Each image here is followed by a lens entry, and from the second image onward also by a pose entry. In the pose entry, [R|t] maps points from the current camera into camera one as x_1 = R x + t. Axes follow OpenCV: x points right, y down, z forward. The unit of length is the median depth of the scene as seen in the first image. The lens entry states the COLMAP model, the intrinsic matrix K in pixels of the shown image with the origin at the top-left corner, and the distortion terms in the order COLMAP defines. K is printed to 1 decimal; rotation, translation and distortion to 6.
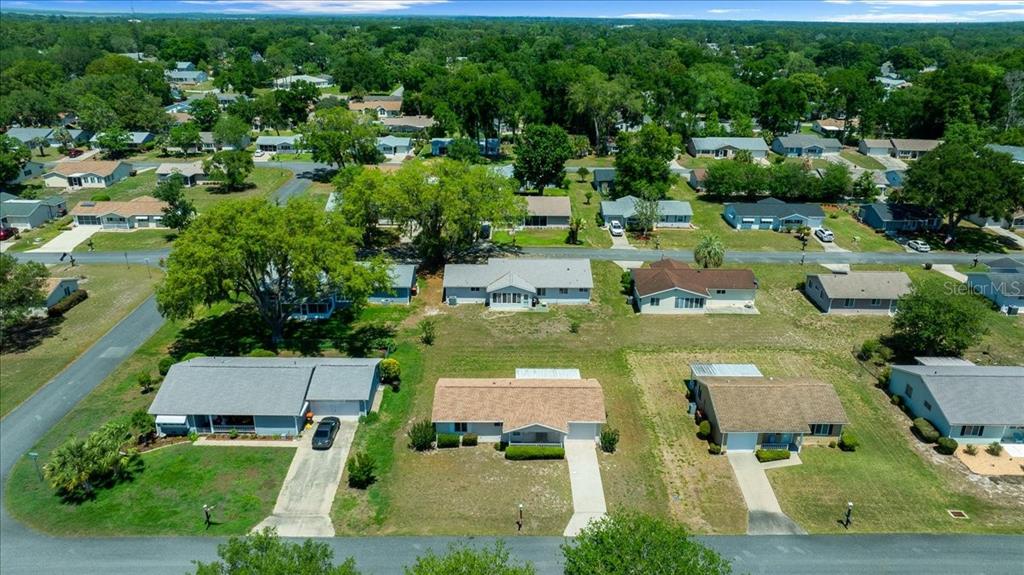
lens RADIAL K [[714.7, 0, 510.2], [0, 714.7, 288.6], [0, 0, 1]] dist [0.006043, -0.074338]
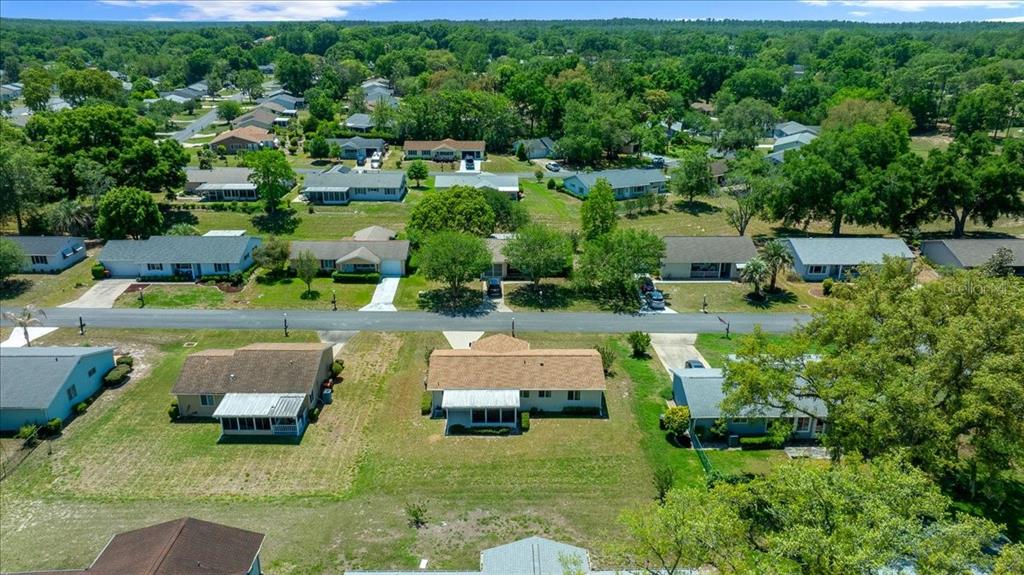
lens RADIAL K [[715.8, 0, 512.0], [0, 715.8, 287.5], [0, 0, 1]] dist [-0.020717, 0.008558]
pose [[-0.999864, 0.000133, -0.016486, 0.022917], [-0.010919, 0.743890, 0.668213, -0.432637], [0.012353, 0.668302, -0.743788, 1.237872]]
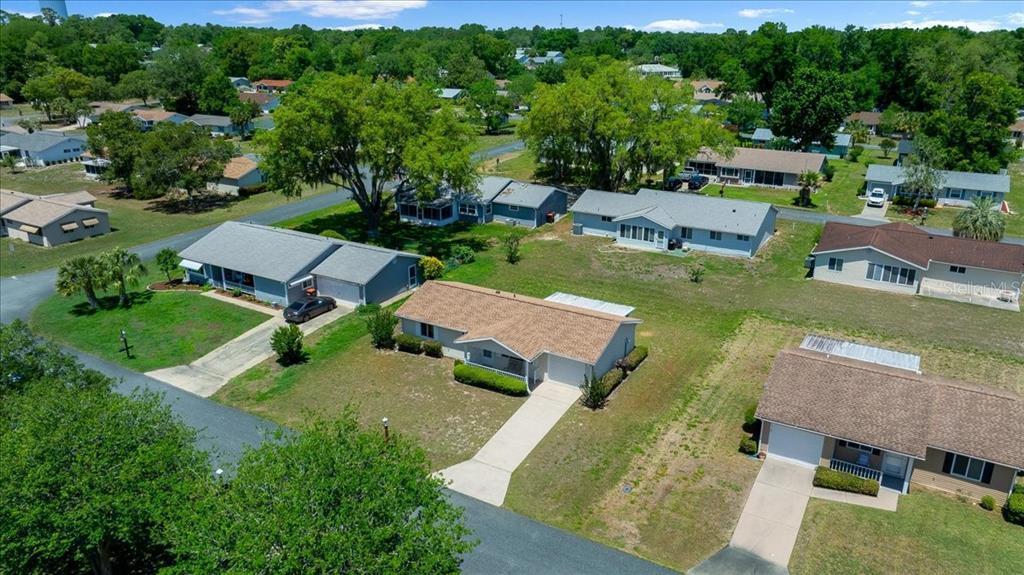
lens RADIAL K [[715.8, 0, 512.0], [0, 715.8, 287.5], [0, 0, 1]] dist [-0.020717, 0.008558]
pose [[0.857548, 0.167922, -0.486223, 0.272846], [-0.181807, 0.983153, 0.018890, 0.083495], [0.481204, 0.072200, 0.873630, 0.259784]]
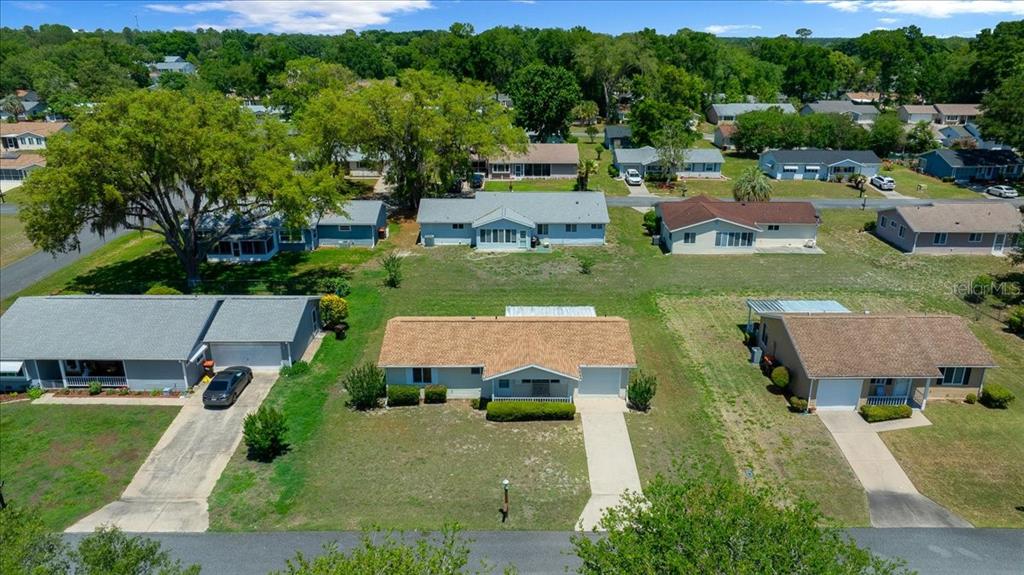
lens RADIAL K [[715.8, 0, 512.0], [0, 715.8, 287.5], [0, 0, 1]] dist [-0.020717, 0.008558]
pose [[0.999966, -0.004842, -0.006603, 0.015339], [0.004656, 0.999597, -0.027990, 0.092796], [0.006736, 0.027959, 0.999586, 0.228297]]
